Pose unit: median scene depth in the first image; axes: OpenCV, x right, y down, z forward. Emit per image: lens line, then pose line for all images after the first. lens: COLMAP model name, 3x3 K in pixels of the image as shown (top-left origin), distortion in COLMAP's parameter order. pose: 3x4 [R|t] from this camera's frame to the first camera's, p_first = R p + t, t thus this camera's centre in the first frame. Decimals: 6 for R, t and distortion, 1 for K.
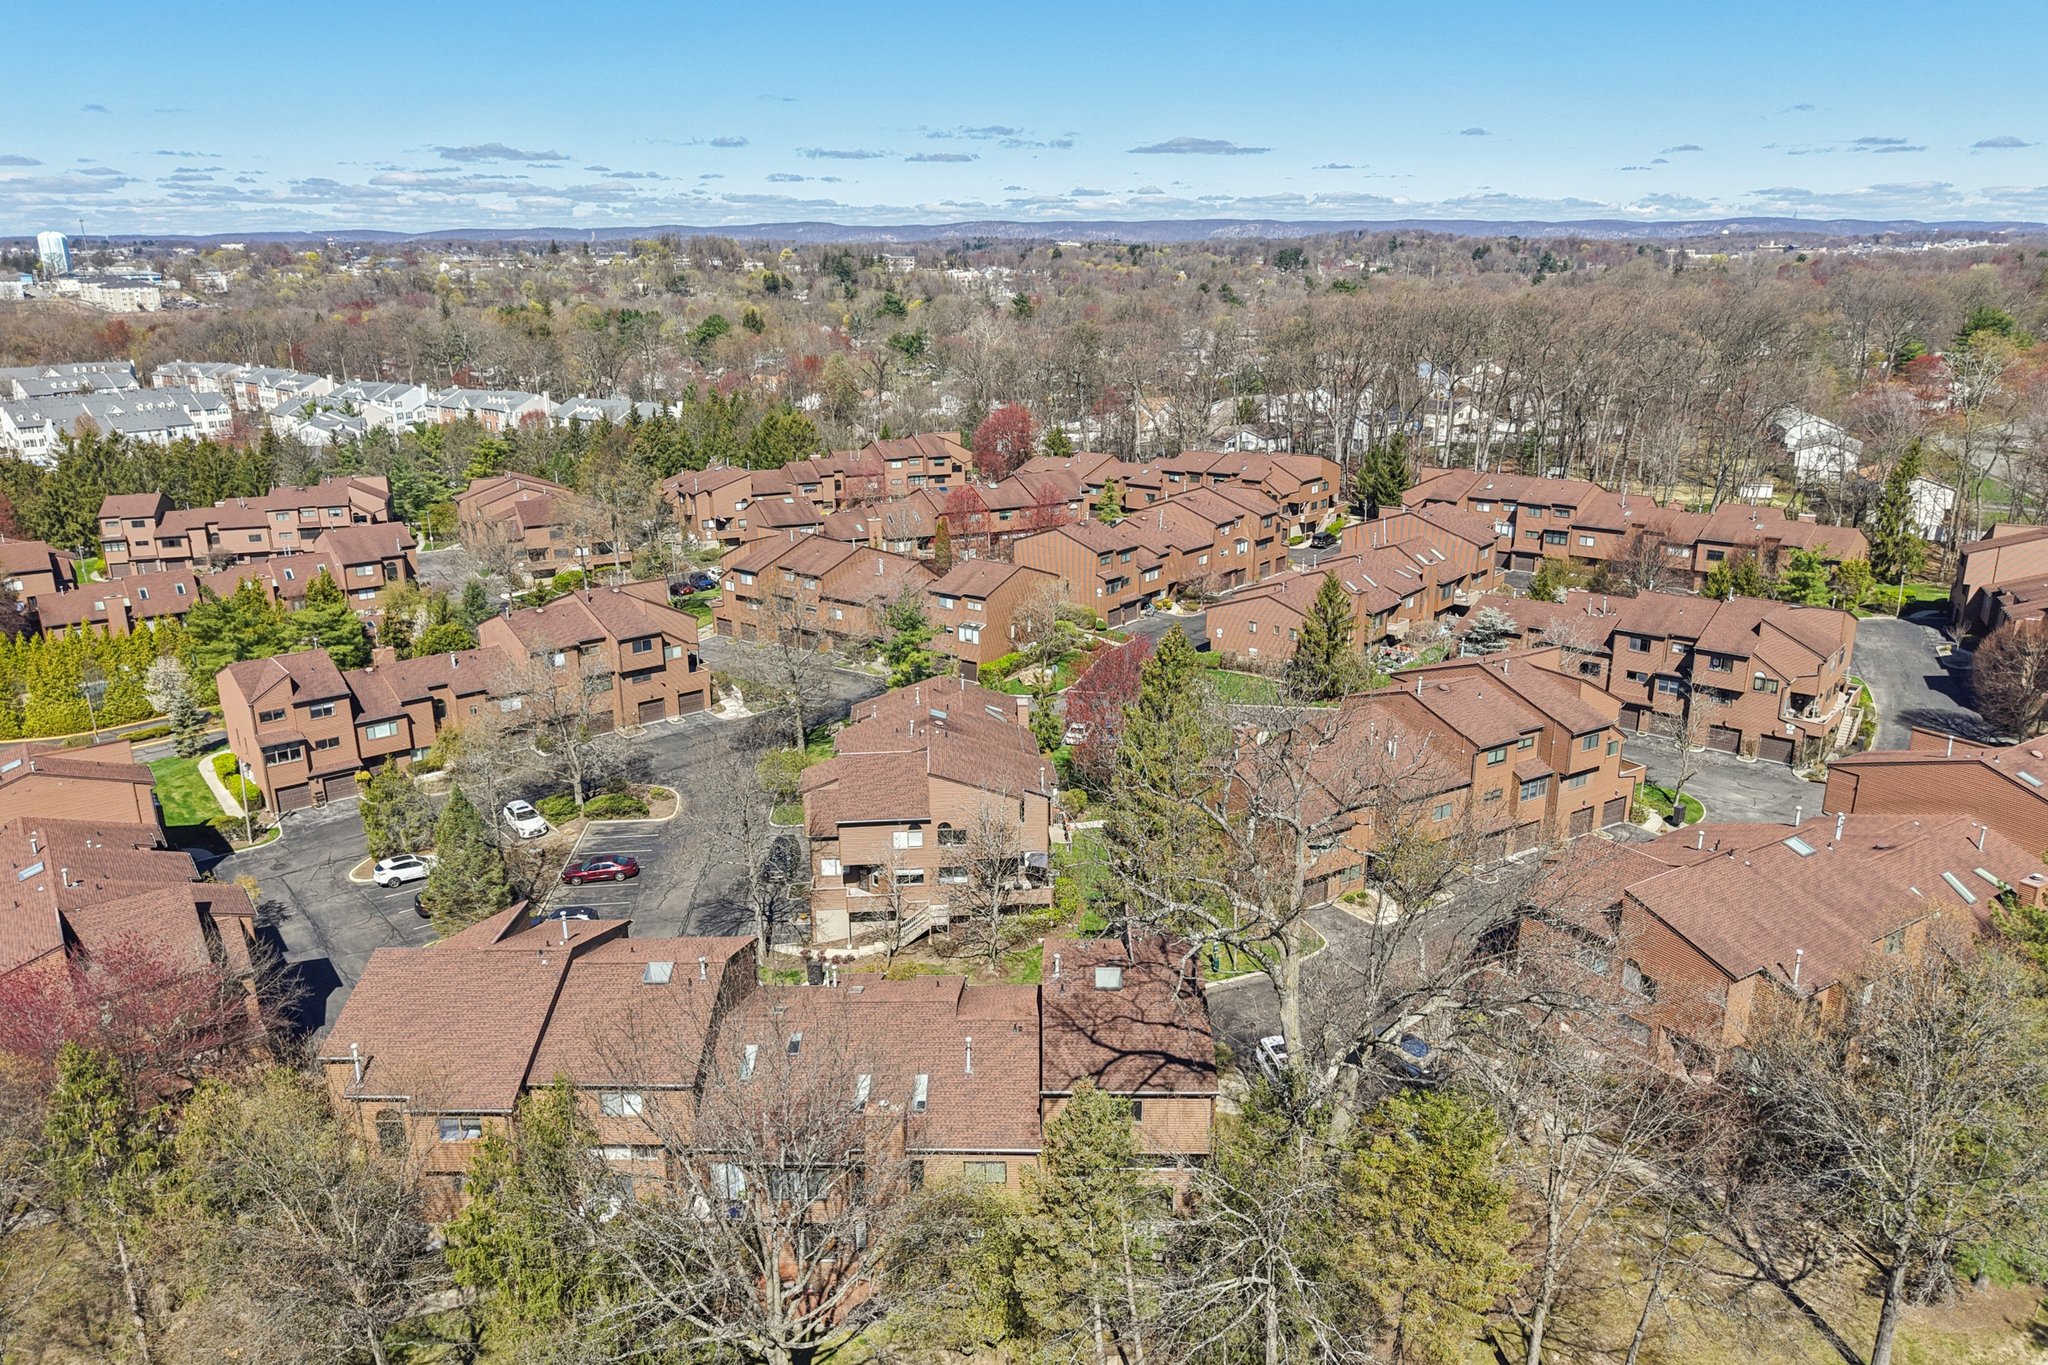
lens RADIAL K [[1373.1, 0, 1052.4], [0, 1373.1, 687.8], [0, 0, 1]] dist [0.002428, -0.031069]
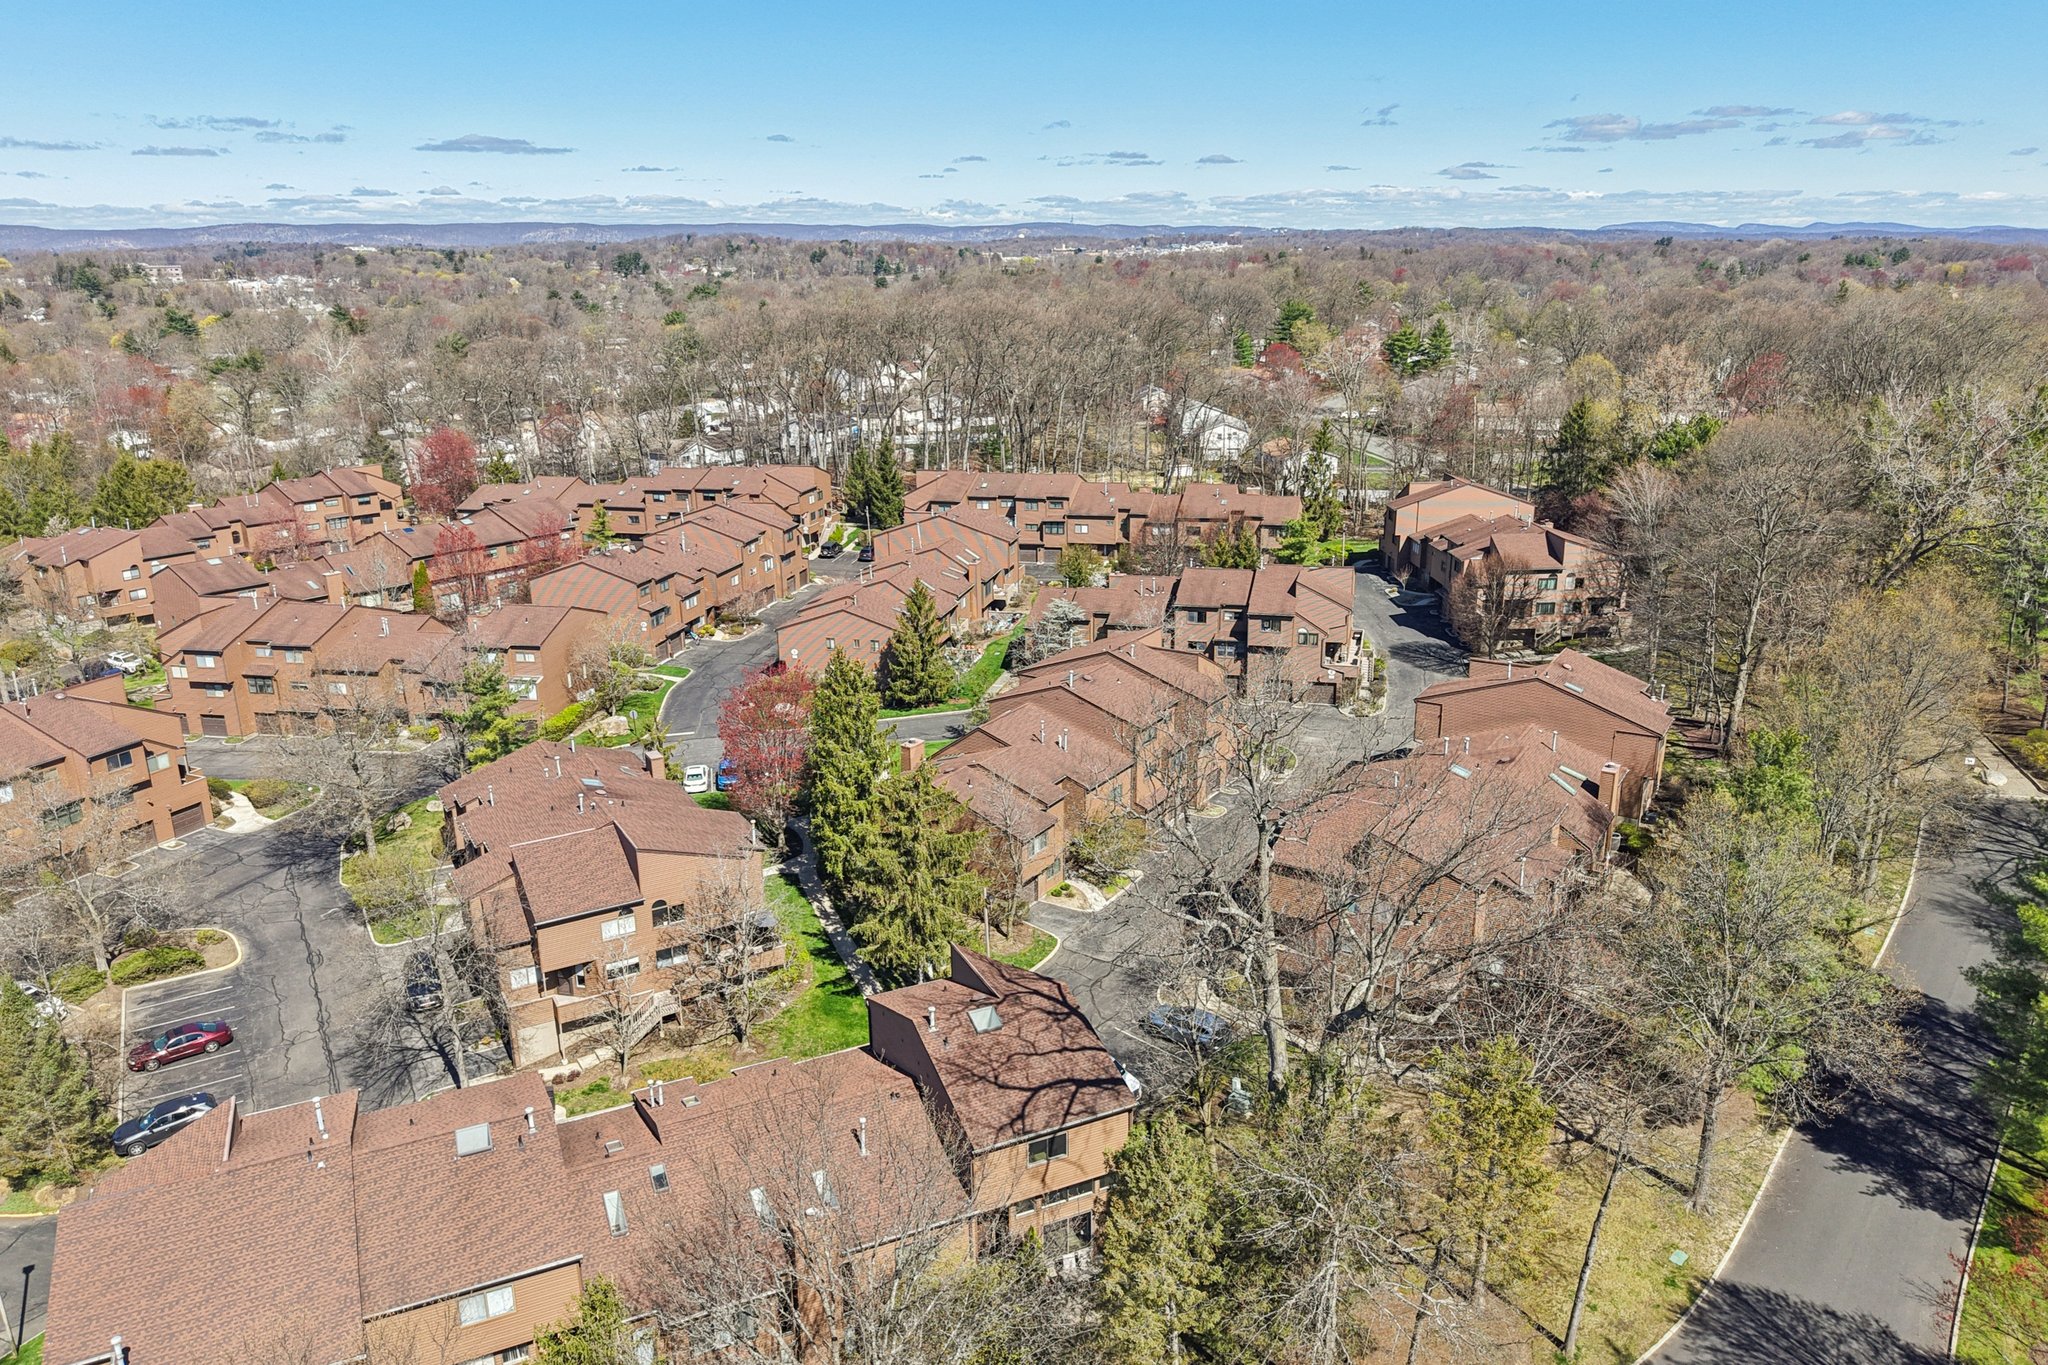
lens RADIAL K [[1373.1, 0, 1052.4], [0, 1373.1, 687.8], [0, 0, 1]] dist [0.002428, -0.031069]
pose [[0.895102, -0.135515, 0.424767, -0.116521], [0.136550, 0.990233, 0.028168, -0.016515], [-0.424436, 0.032788, 0.904864, 0.038925]]
